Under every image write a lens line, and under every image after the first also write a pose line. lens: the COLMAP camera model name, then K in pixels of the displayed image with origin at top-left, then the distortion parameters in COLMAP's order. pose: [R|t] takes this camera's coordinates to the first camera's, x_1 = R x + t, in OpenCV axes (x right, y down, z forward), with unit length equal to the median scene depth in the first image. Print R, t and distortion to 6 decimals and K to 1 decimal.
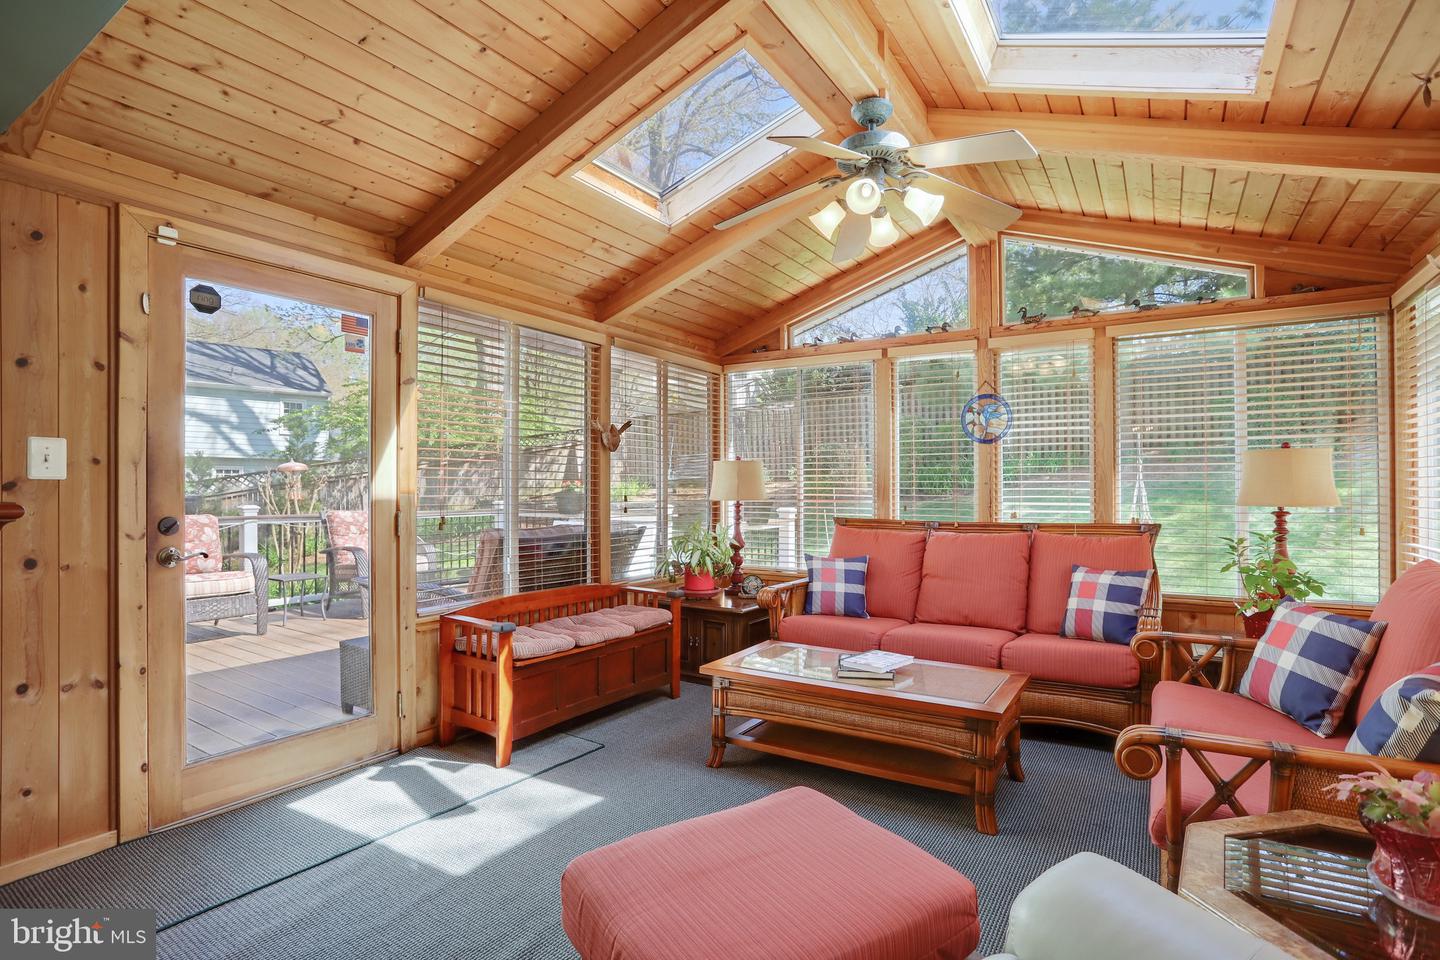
lens RADIAL K [[707.2, 0, 722.5], [0, 707.2, 472.8], [0, 0, 1]] dist [-0.084228, 0.040628]
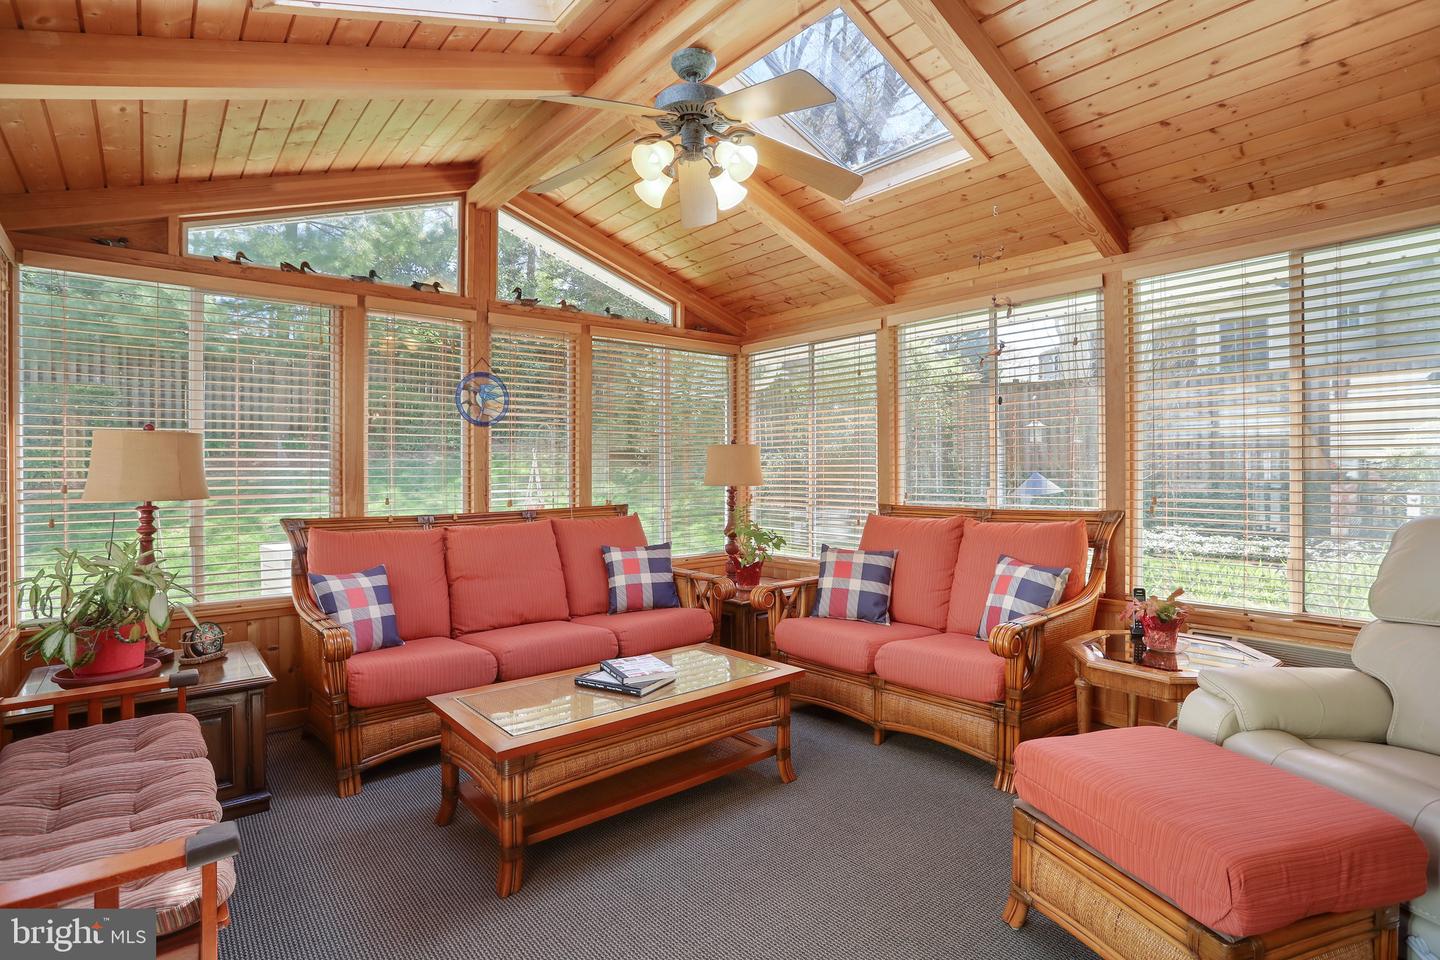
lens RADIAL K [[707.2, 0, 722.5], [0, 707.2, 472.8], [0, 0, 1]] dist [-0.084228, 0.040628]
pose [[0.294046, -0.009341, 0.955746, -0.505851], [-0.012005, 0.999837, 0.013466, 0.003251], [-0.955716, -0.015434, 0.293886, 0.534052]]
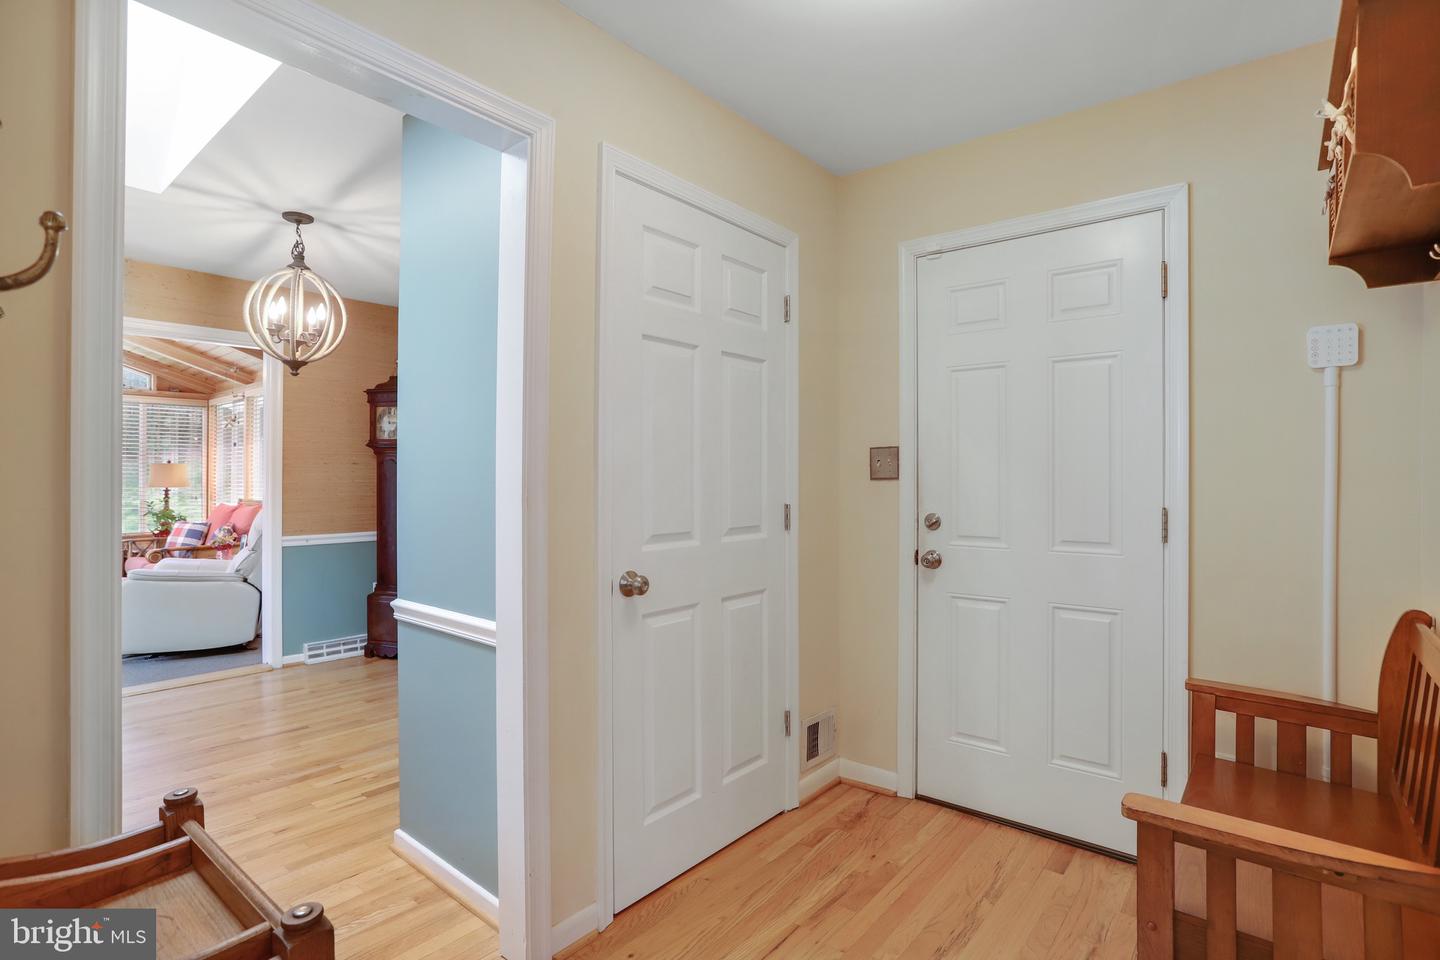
lens RADIAL K [[707.2, 0, 722.5], [0, 707.2, 472.8], [0, 0, 1]] dist [-0.084228, 0.040628]
pose [[0.111899, 0.000857, 0.993719, -1.163834], [-0.019829, 0.999802, 0.001371, -0.038395], [-0.993522, -0.019858, 0.111894, -1.047068]]
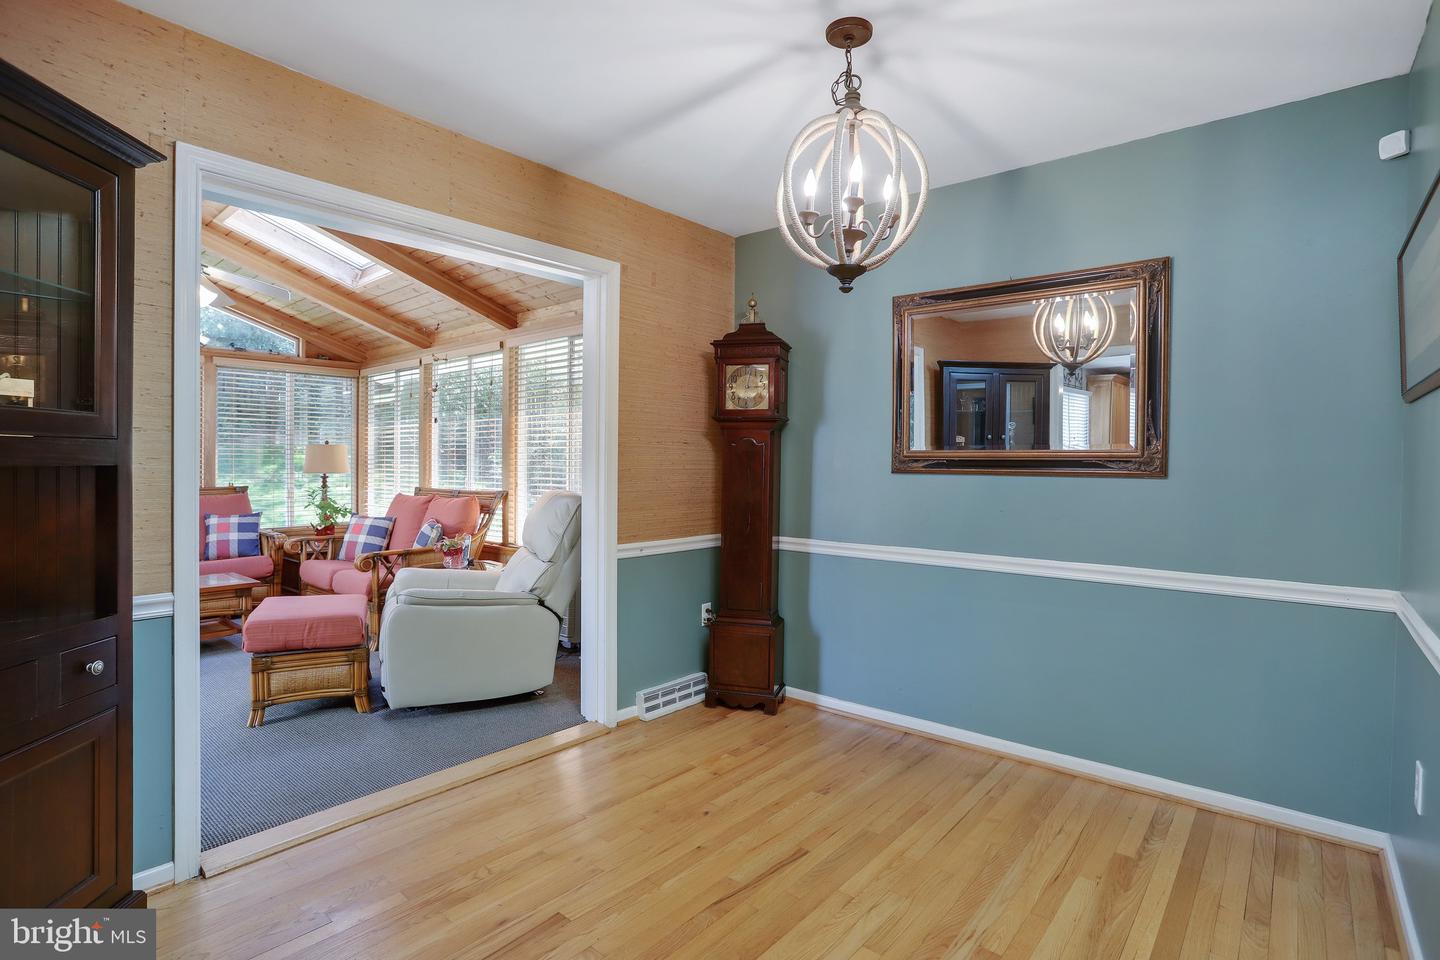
lens RADIAL K [[707.2, 0, 722.5], [0, 707.2, 472.8], [0, 0, 1]] dist [-0.084228, 0.040628]
pose [[0.131375, -0.016035, 0.991203, -0.887349], [-0.025497, 0.999484, 0.019548, -0.018348], [-0.991005, -0.027841, 0.130898, -0.348198]]
